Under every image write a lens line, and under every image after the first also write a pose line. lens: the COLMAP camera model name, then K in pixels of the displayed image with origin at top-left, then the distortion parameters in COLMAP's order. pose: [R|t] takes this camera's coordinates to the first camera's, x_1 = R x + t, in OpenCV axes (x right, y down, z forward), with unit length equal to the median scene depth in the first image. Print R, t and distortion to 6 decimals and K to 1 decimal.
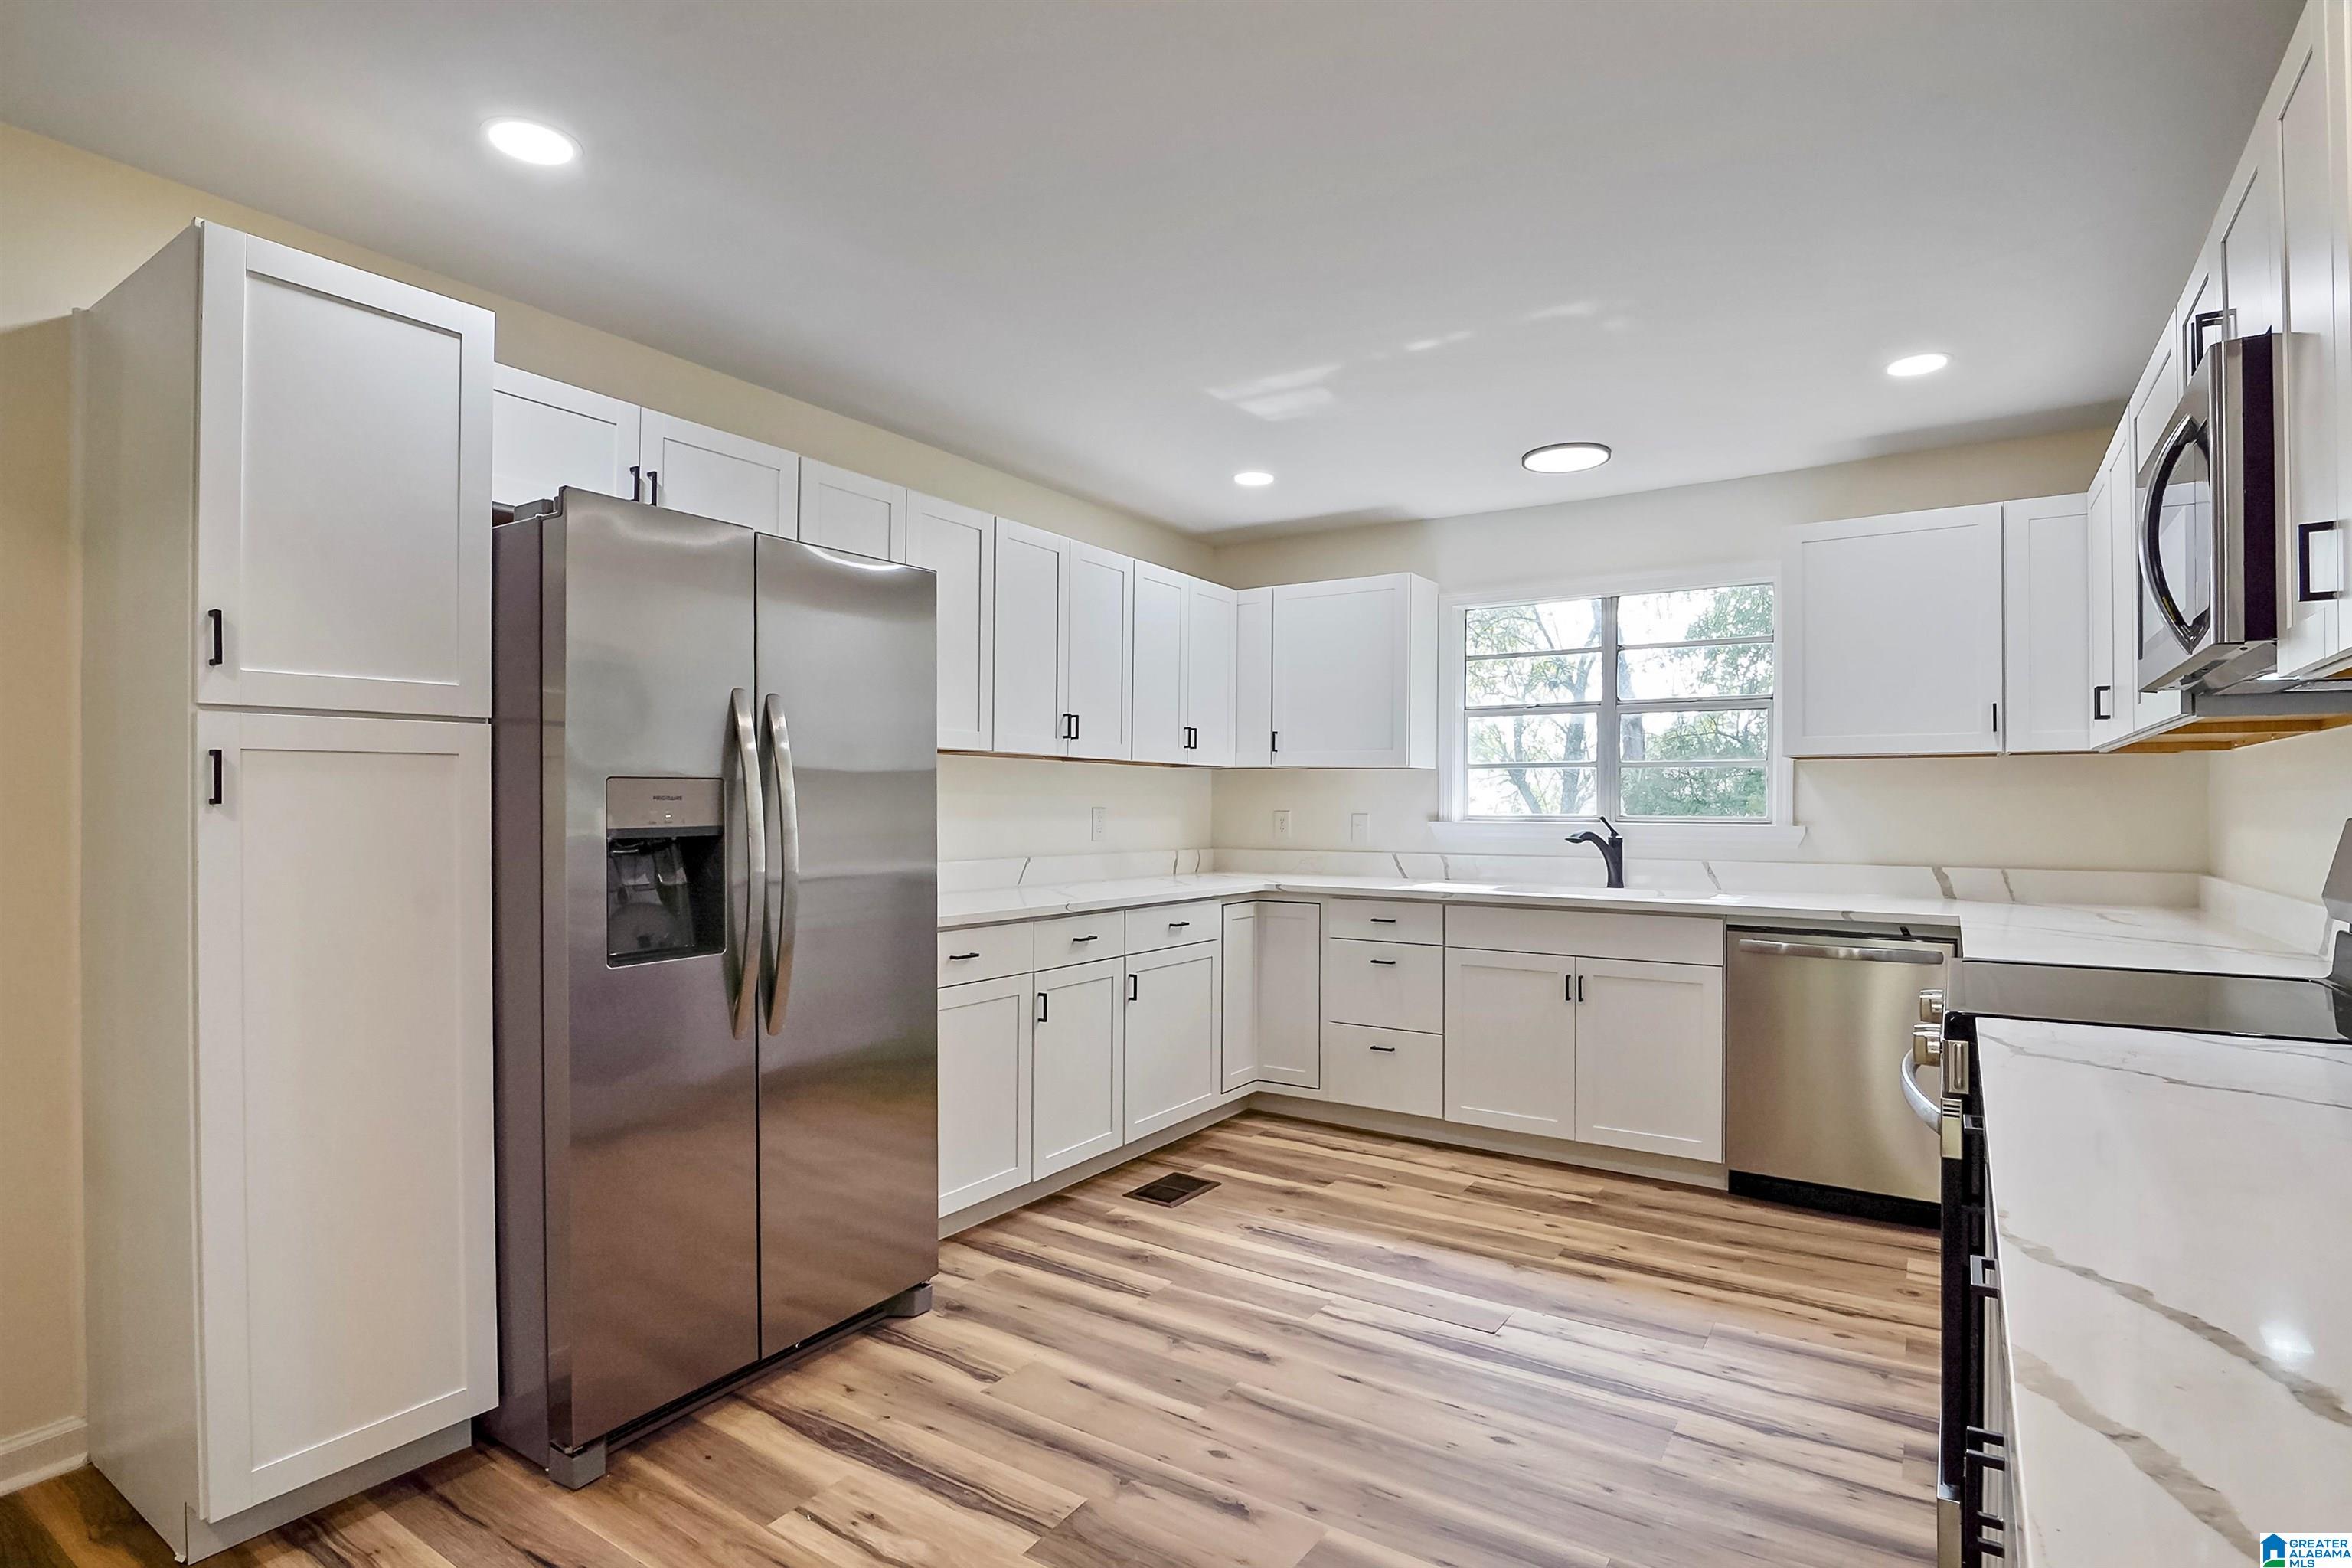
lens RADIAL K [[1171.9, 0, 1174.1], [0, 1171.9, 812.9], [0, 0, 1]] dist [-0.001987, -0.000534]
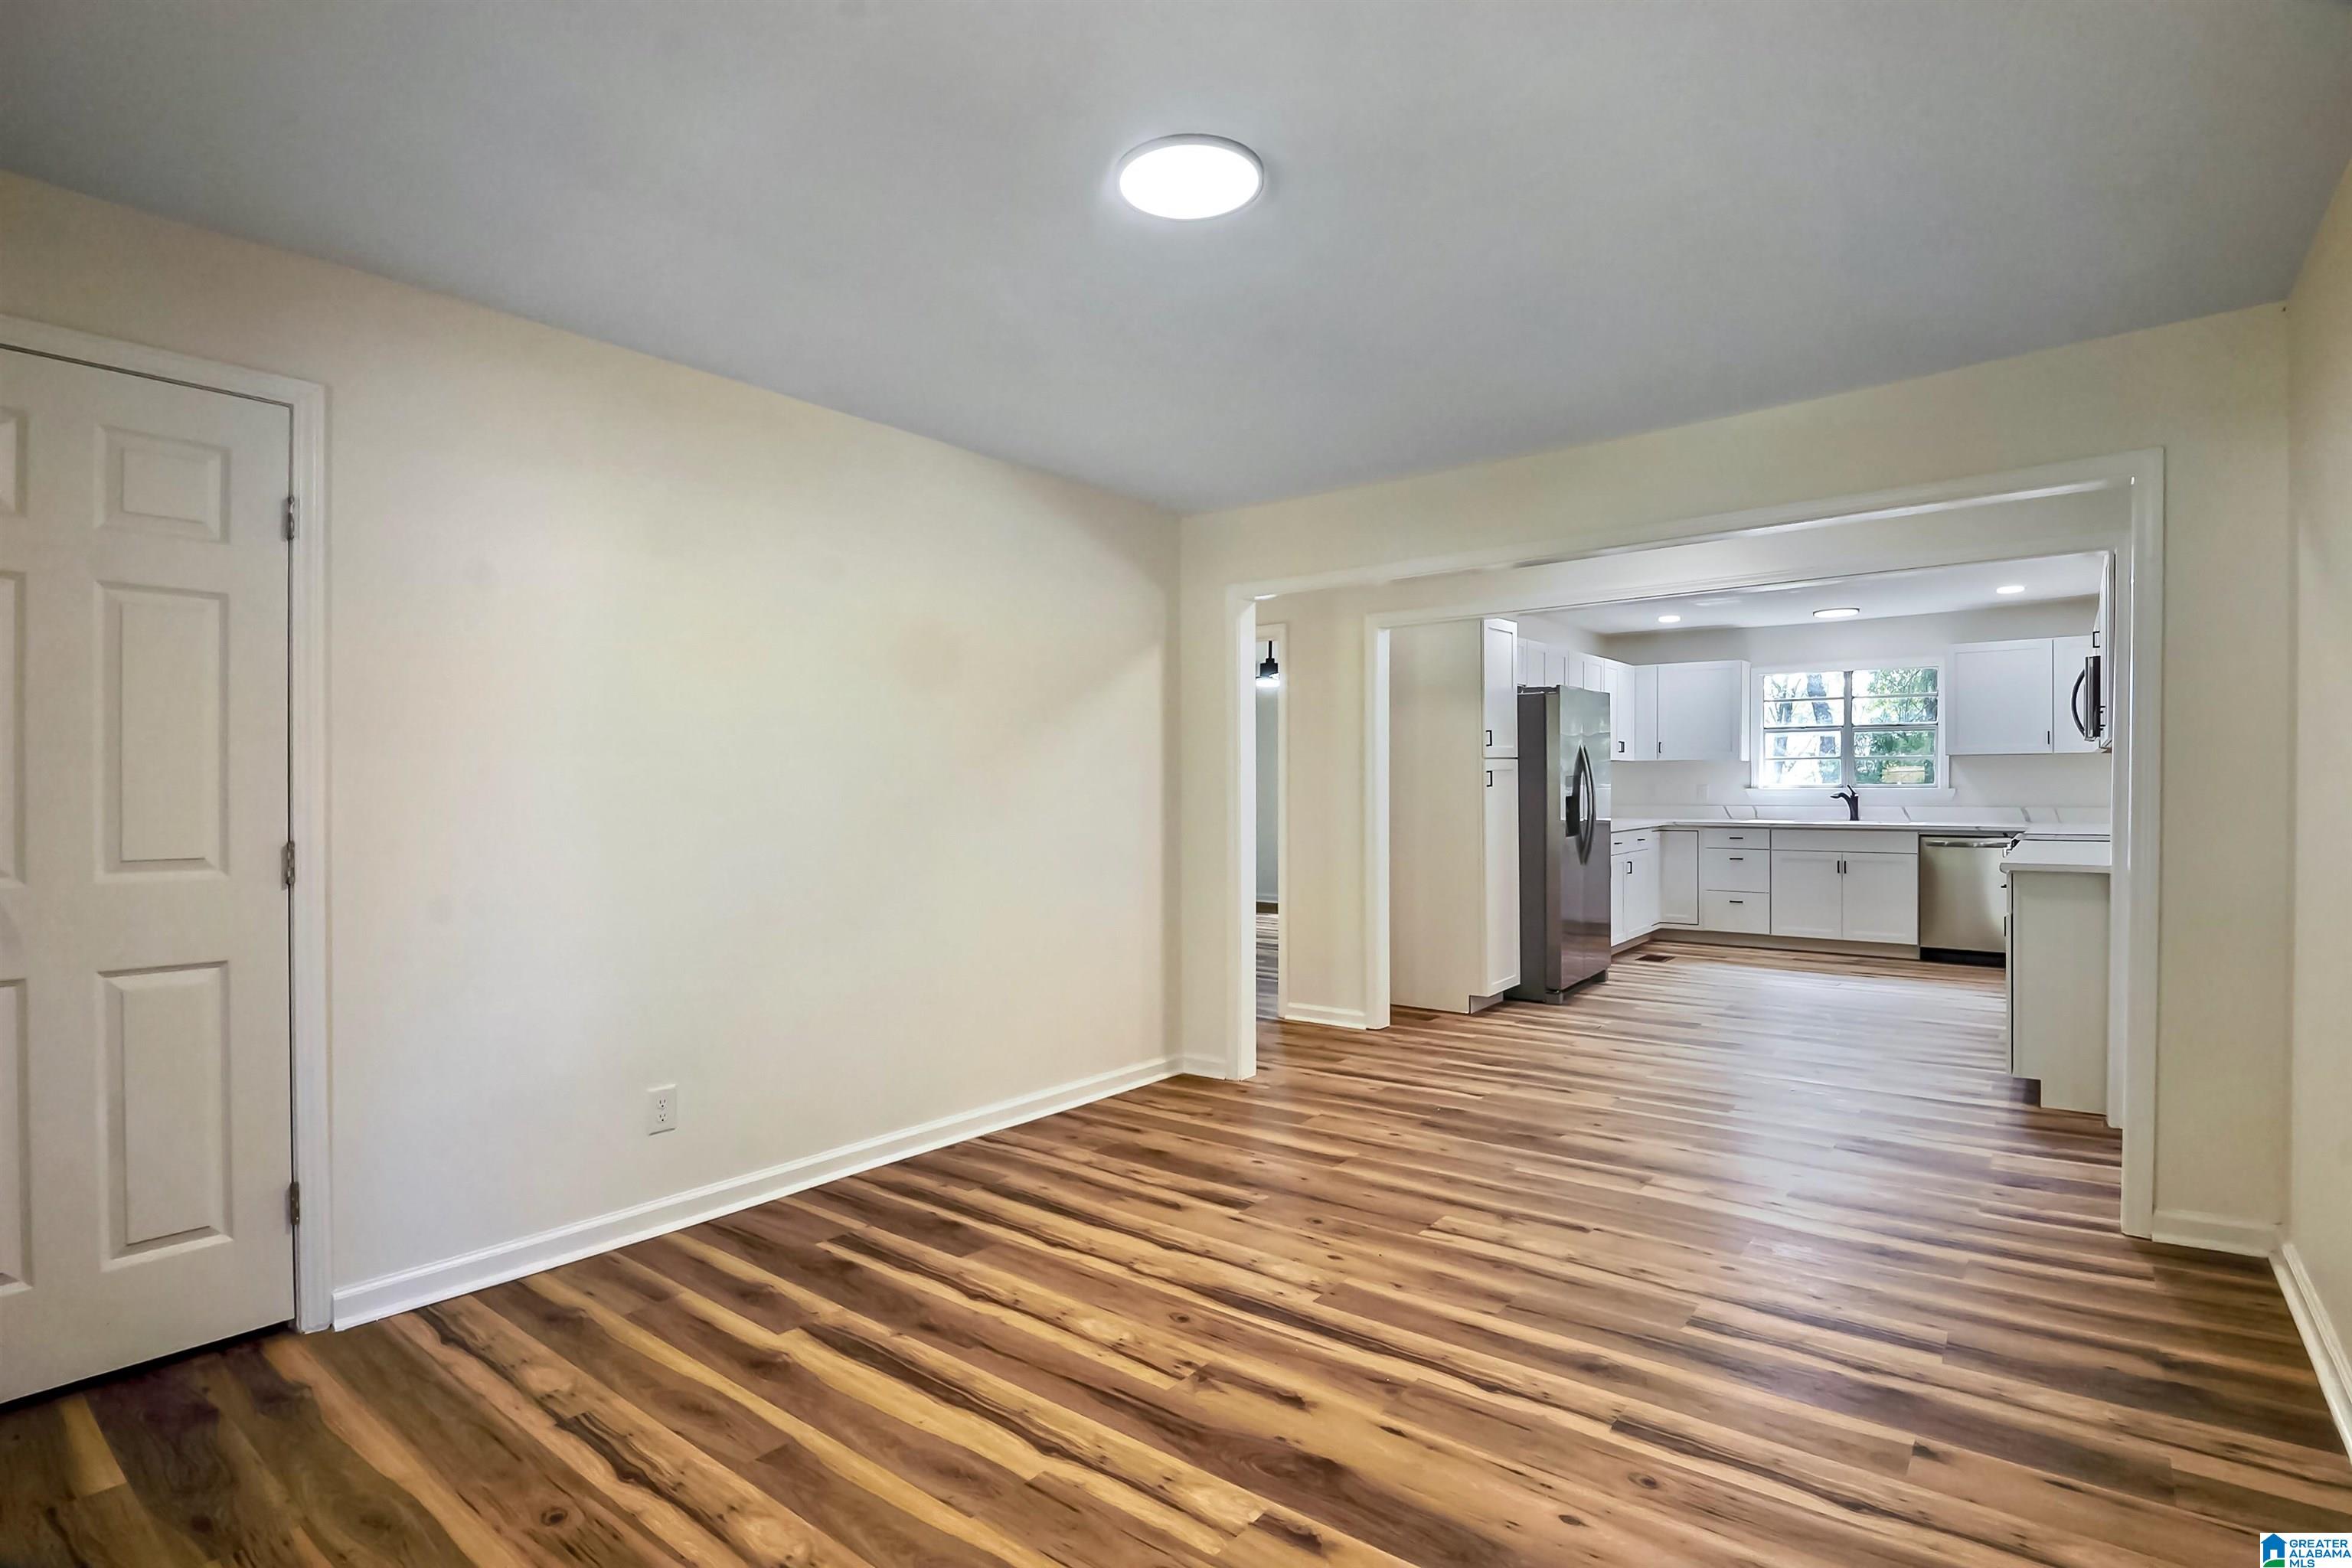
lens RADIAL K [[1152.2, 0, 1168.9], [0, 1152.2, 793.2], [0, 0, 1]] dist [-0.012436, -0.005627]
pose [[0.996419, -0.011506, -0.083763, -0.639335], [0.011990, 0.999914, 0.005282, -0.006963], [0.083695, -0.006267, 0.996472, -1.066187]]
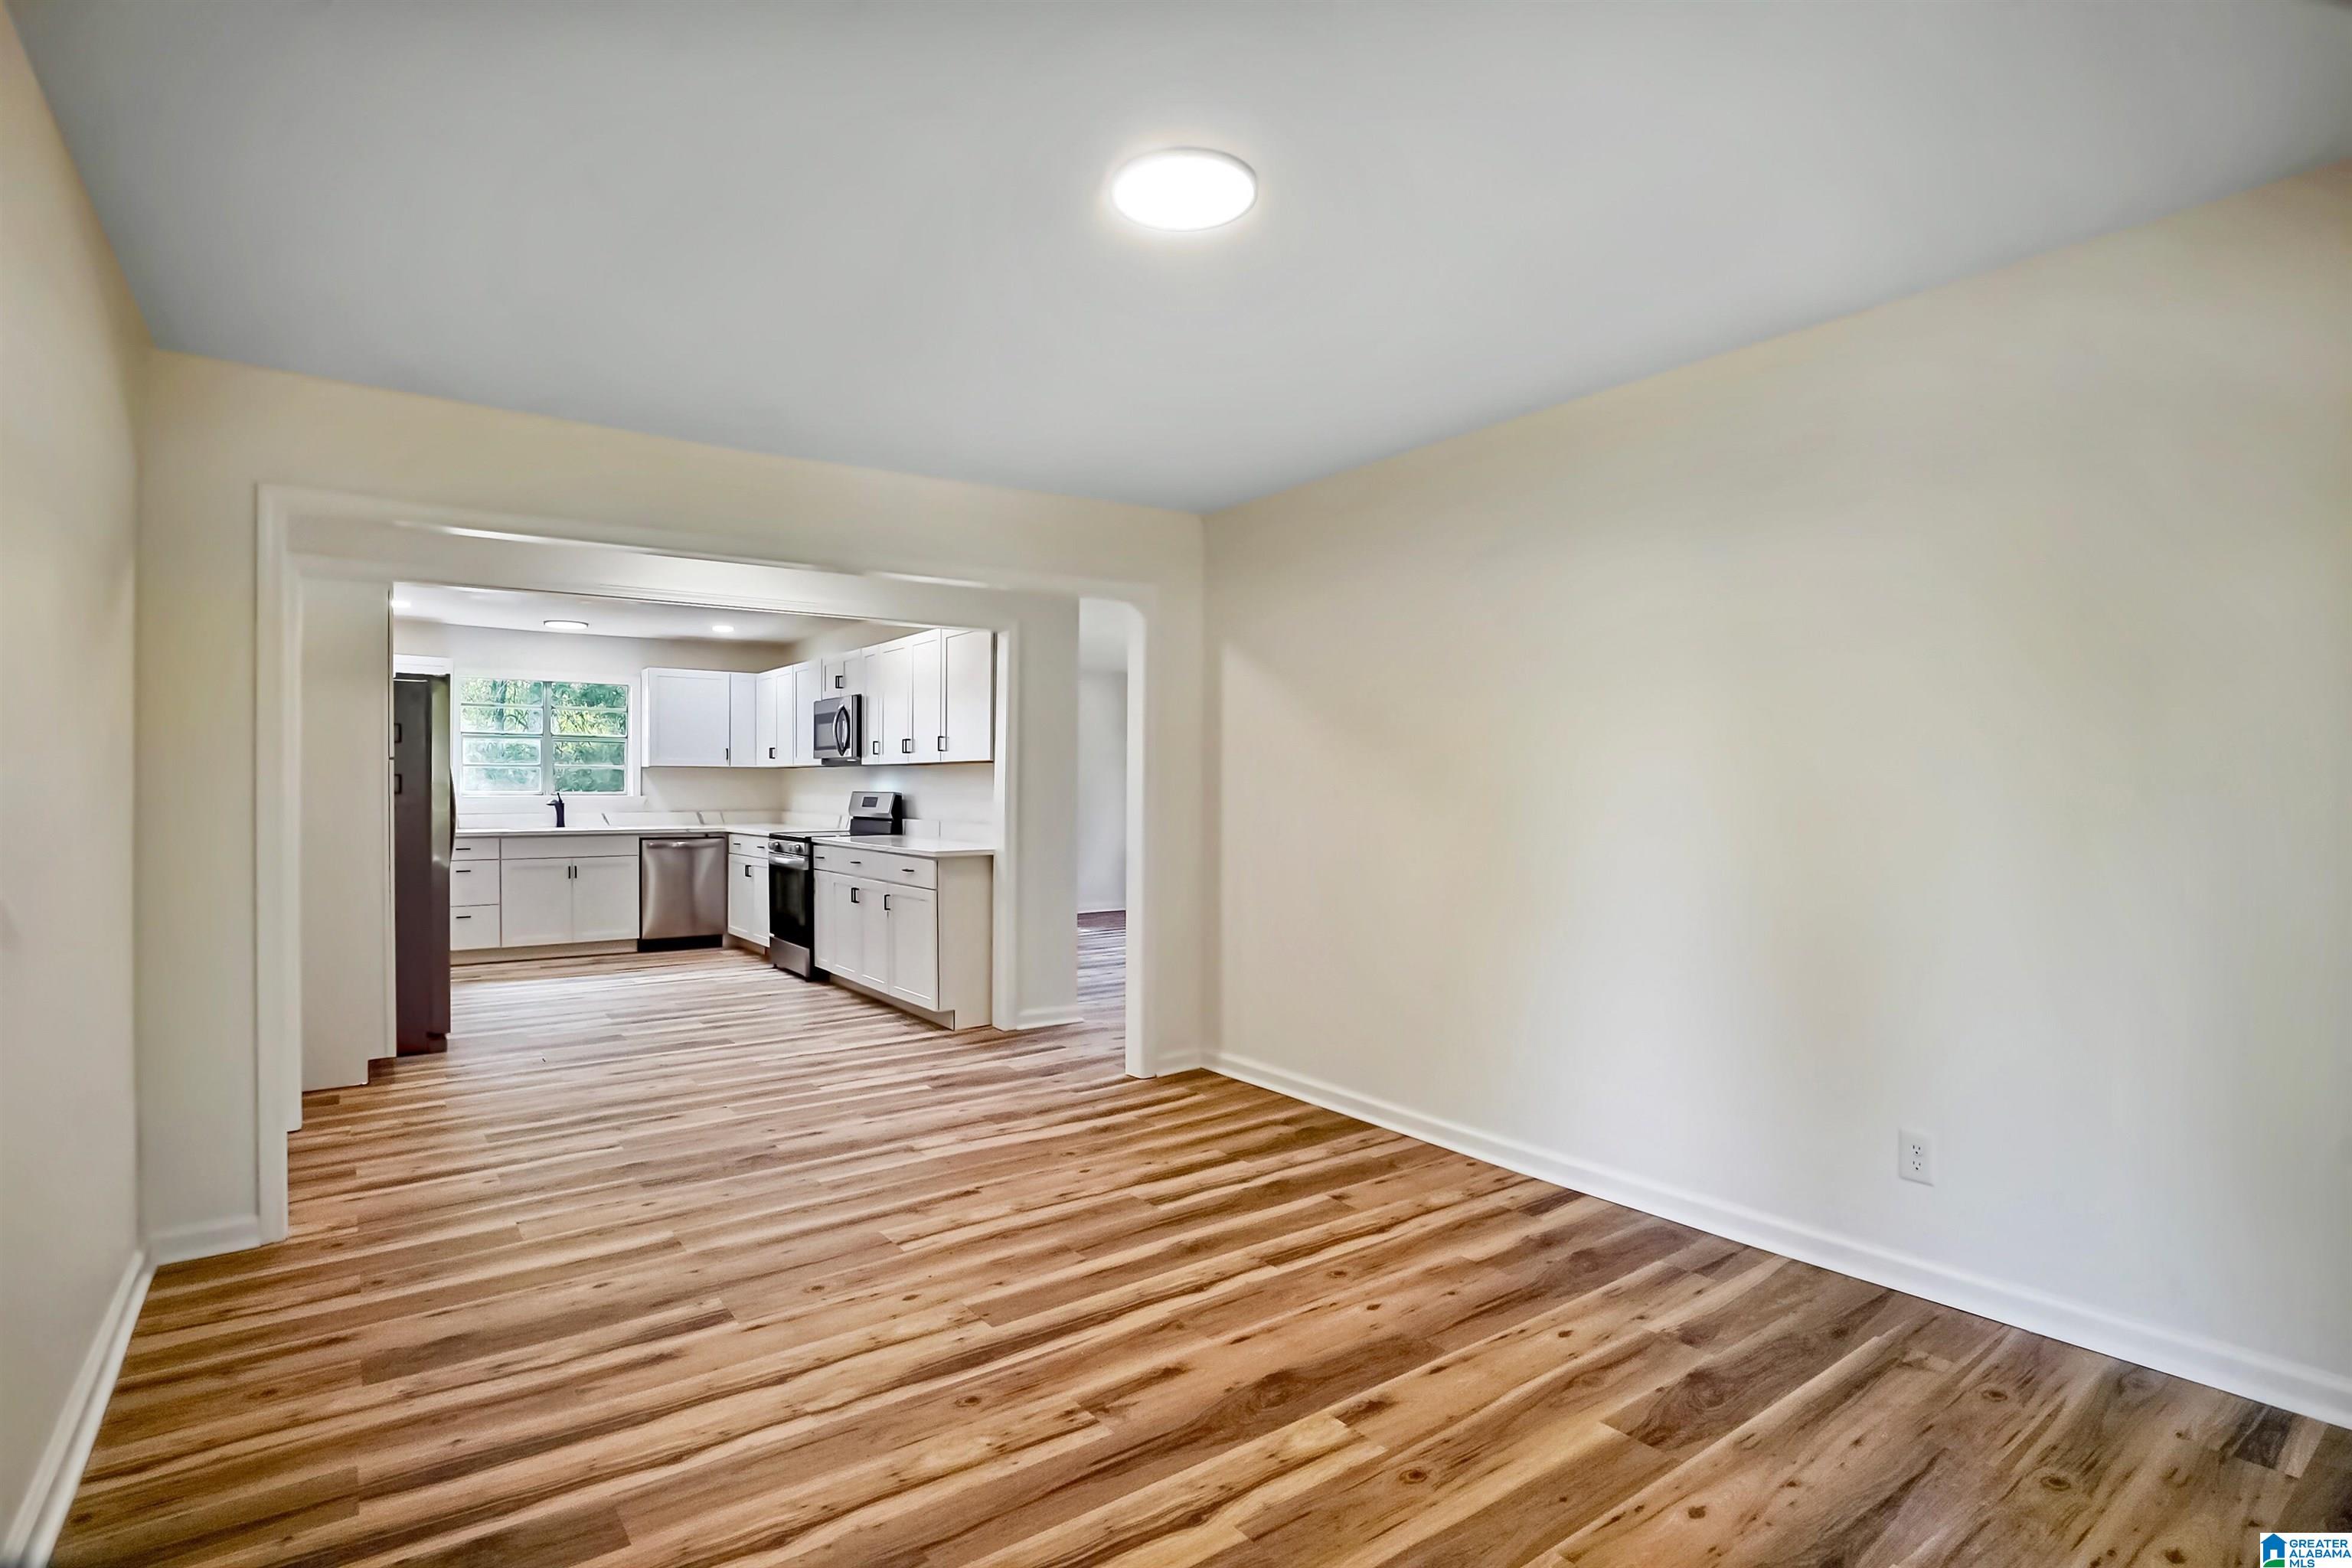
lens RADIAL K [[1152.2, 0, 1168.9], [0, 1152.2, 793.2], [0, 0, 1]] dist [-0.012436, -0.005627]
pose [[0.343644, -0.009257, 0.939054, -1.184576], [0.001830, 0.999956, 0.009188, -0.012251], [-0.939098, -0.001439, 0.343646, -0.708549]]
